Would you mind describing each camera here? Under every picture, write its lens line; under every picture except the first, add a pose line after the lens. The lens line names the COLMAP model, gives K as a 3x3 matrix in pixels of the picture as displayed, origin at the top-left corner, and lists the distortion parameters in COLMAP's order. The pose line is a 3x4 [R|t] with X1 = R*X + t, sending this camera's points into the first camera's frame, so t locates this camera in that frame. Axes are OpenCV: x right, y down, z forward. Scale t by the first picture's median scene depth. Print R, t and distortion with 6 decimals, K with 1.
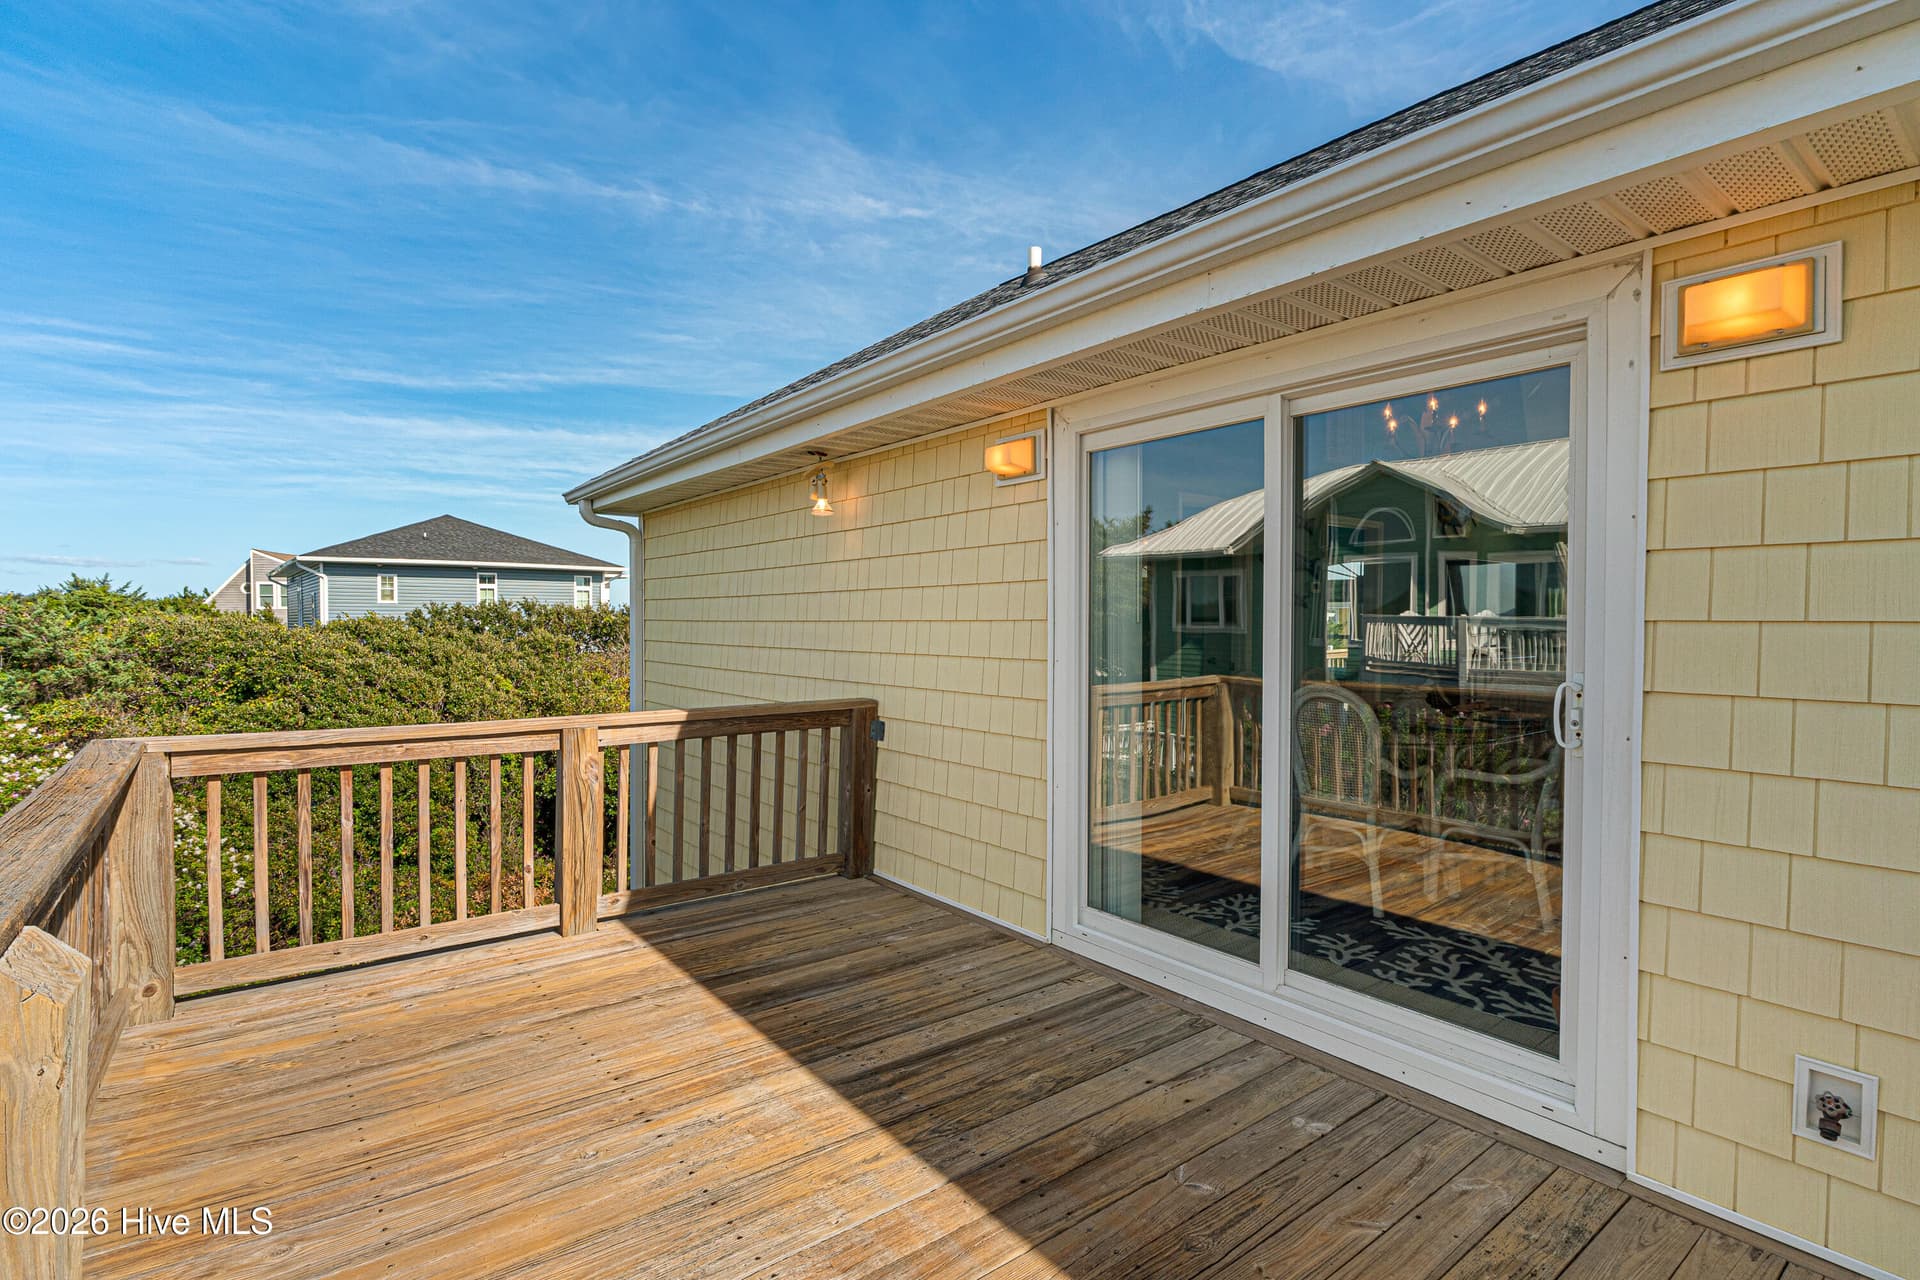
lens RADIAL K [[920.9, 0, 960.0], [0, 920.9, 640.0], [0, 0, 1]] dist [-0.000971, -0.000172]
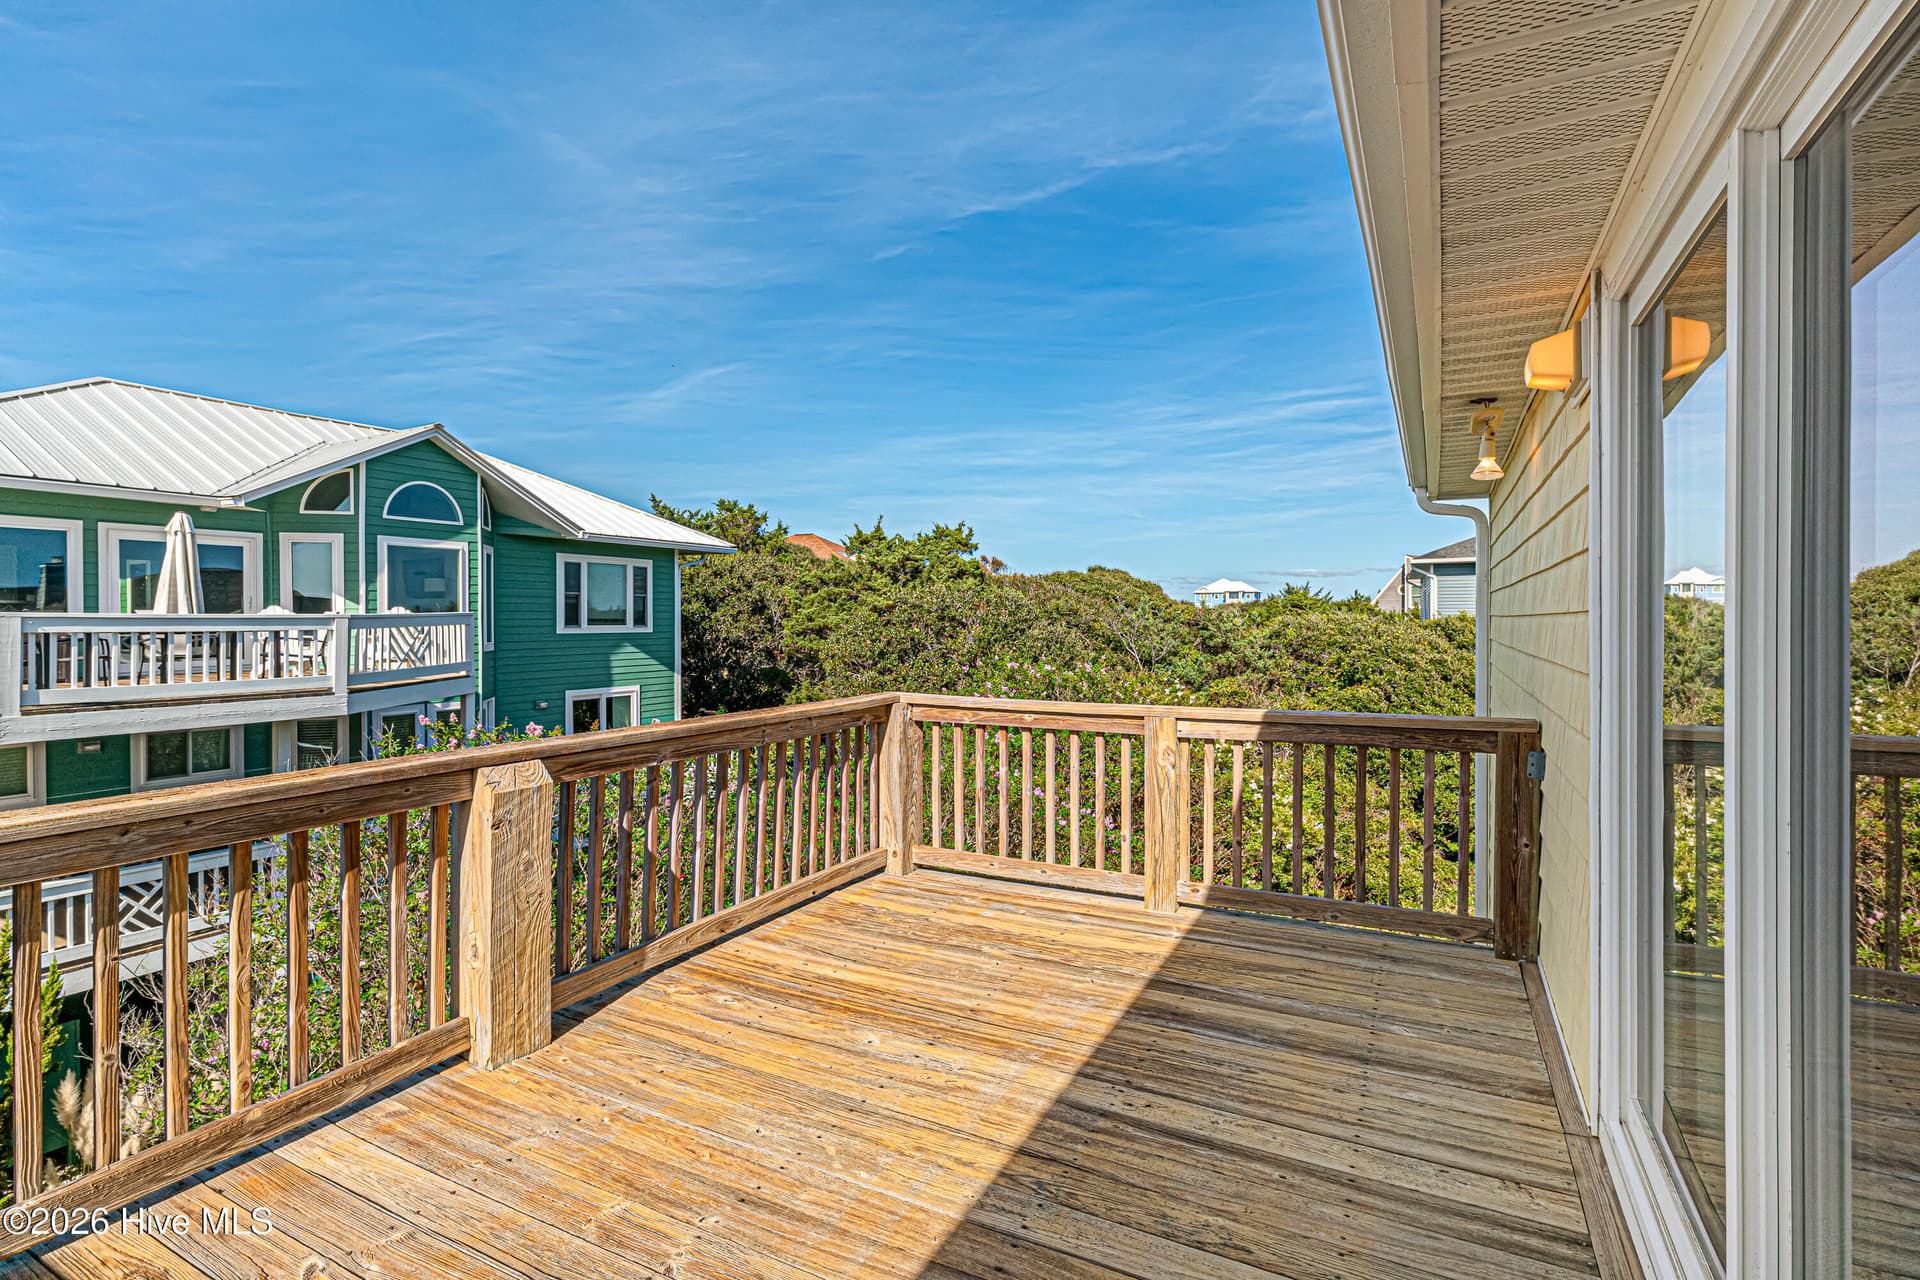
lens RADIAL K [[925.8, 0, 953.9], [0, 925.8, 619.1], [0, 0, 1]] dist [0.002454, 0.000250]
pose [[0.415187, -0.003320, -0.909730, 0.465945], [-0.014738, 0.999838, -0.010375, -0.003443], [0.909617, 0.017715, 0.415071, 0.331193]]
